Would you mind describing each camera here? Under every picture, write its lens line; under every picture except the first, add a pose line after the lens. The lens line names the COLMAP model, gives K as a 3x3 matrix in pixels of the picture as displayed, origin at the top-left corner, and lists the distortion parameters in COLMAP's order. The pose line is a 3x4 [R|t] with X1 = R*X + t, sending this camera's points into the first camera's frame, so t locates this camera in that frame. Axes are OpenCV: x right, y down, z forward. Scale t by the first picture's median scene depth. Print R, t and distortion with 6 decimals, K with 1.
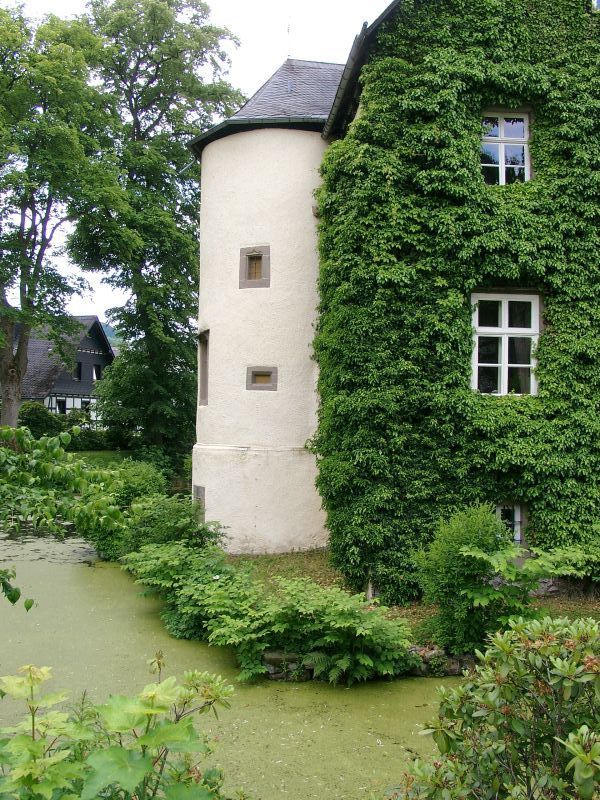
lens RADIAL K [[840.9, 0, 300.0], [0, 840.9, 400.0], [0, 0, 1]] dist [-0.189561, 0.227171]
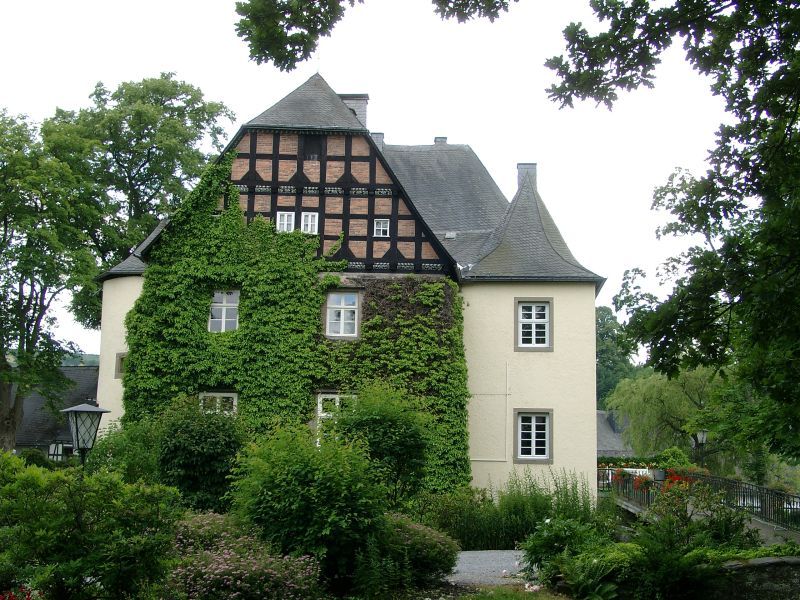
lens RADIAL K [[1097.3, 0, 400.0], [0, 1097.3, 300.0], [0, 0, 1]] dist [-0.019082, -0.025051]
pose [[0.998303, -0.003079, -0.058152, 0.815224], [-0.004611, 0.991285, -0.131655, -0.015769], [0.058050, 0.131700, 0.989589, -1.429476]]
